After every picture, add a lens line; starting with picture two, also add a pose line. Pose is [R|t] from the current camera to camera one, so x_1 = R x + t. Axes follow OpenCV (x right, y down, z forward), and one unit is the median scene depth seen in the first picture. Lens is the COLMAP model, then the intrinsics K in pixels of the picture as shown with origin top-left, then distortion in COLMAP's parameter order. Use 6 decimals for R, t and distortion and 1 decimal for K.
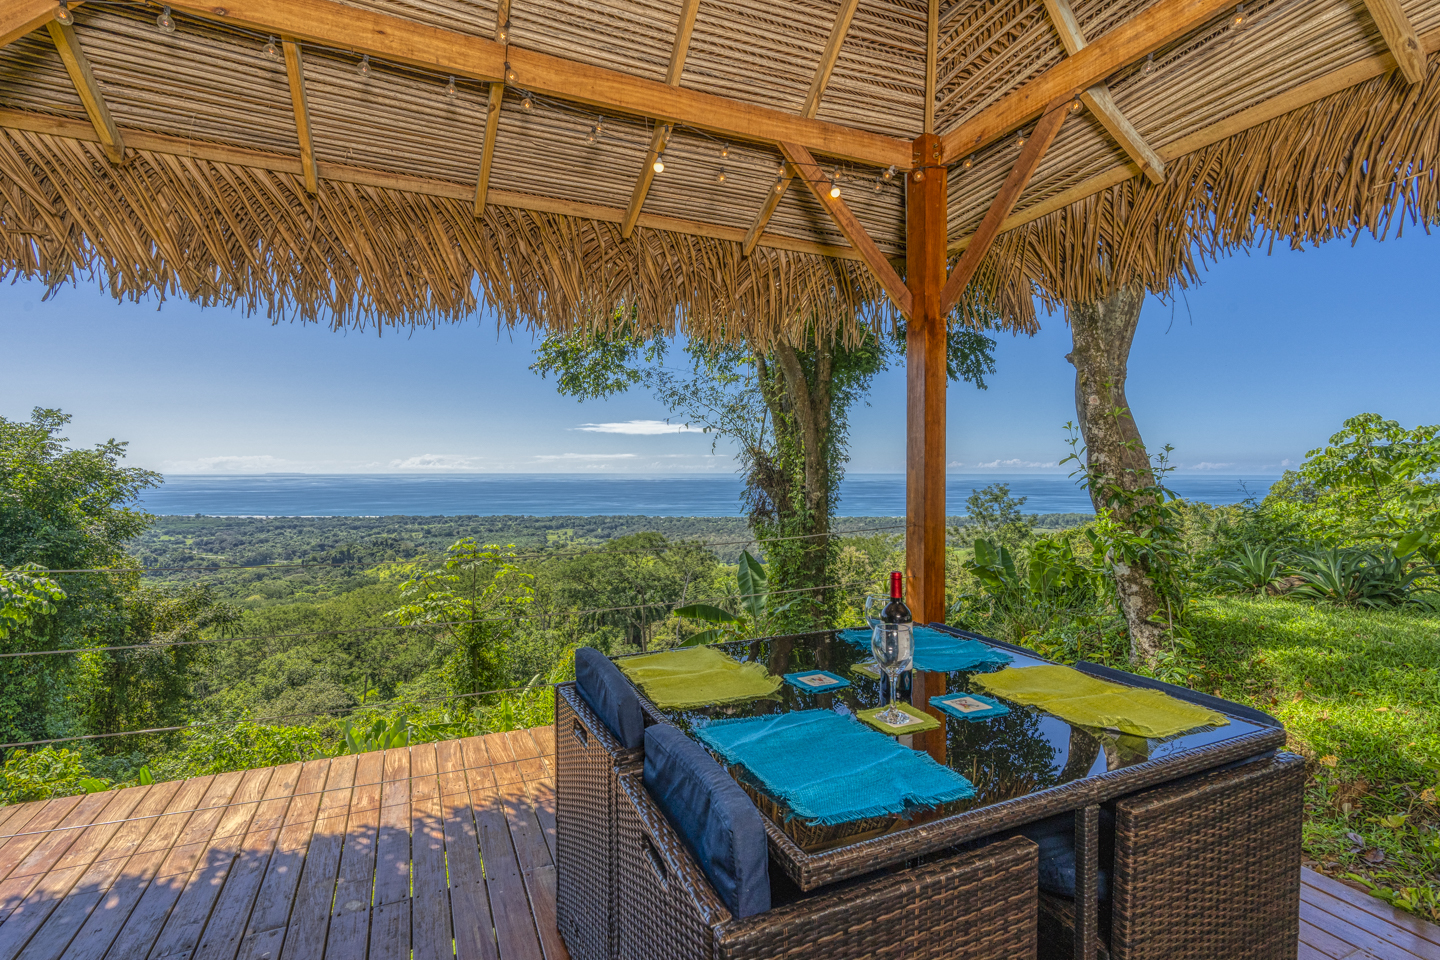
lens RADIAL K [[684.9, 0, 714.7], [0, 684.9, 483.0], [0, 0, 1]] dist [-0.002766, 0.000729]
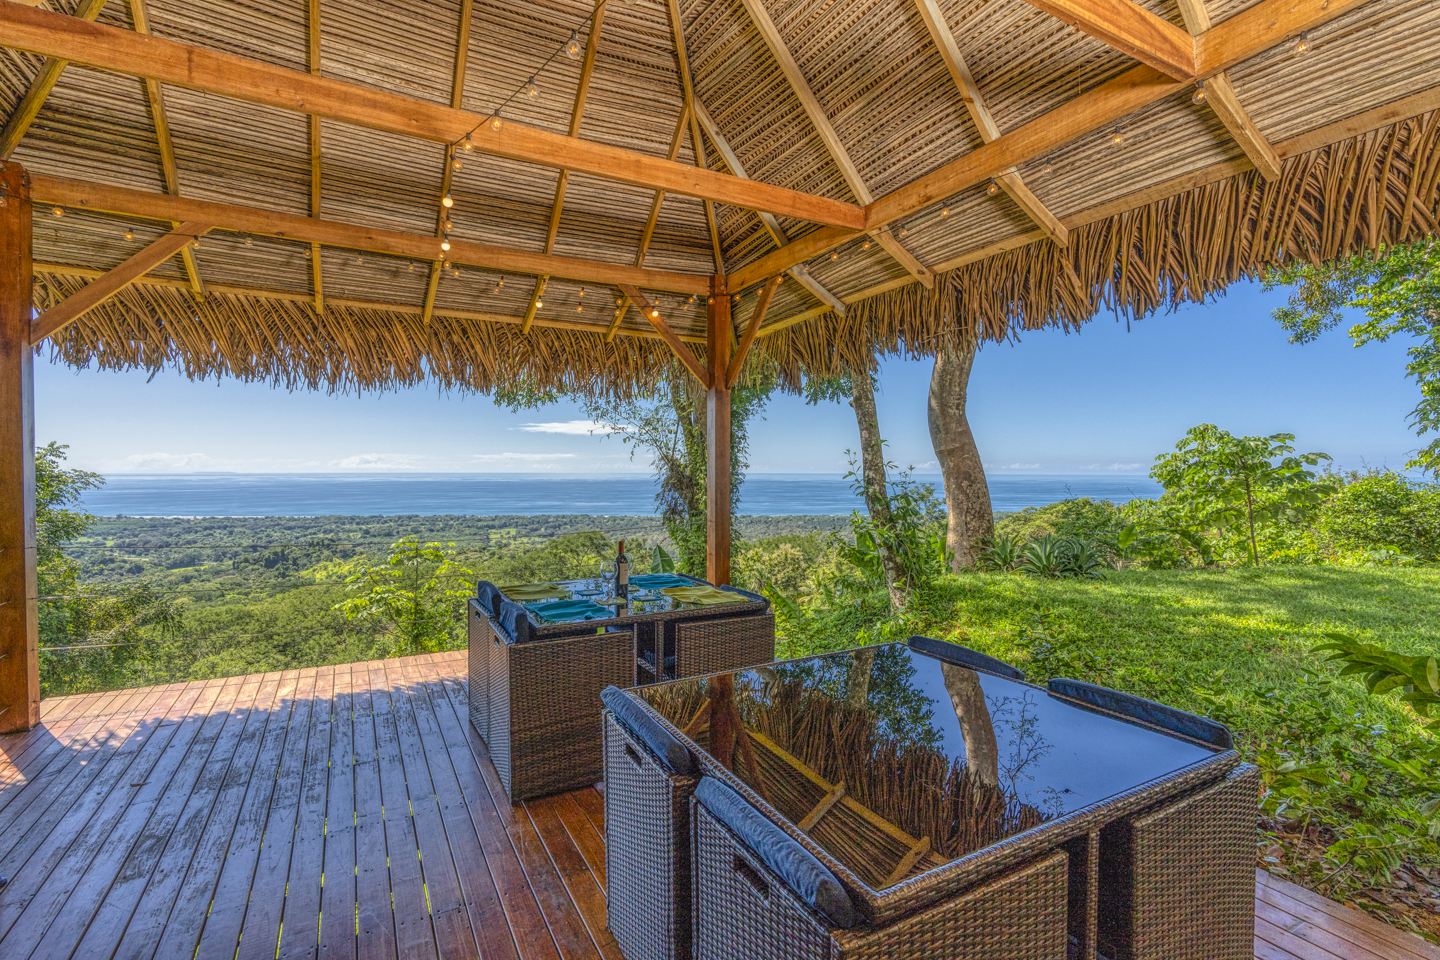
lens RADIAL K [[672.9, 0, 704.7], [0, 672.9, 484.0], [0, 0, 1]] dist [-0.000010, 0.000102]
pose [[0.997591, 0.000204, 0.069366, 0.042697], [-0.000361, 0.999997, 0.002241, -0.006811], [-0.069365, -0.002260, 0.997589, -0.135273]]
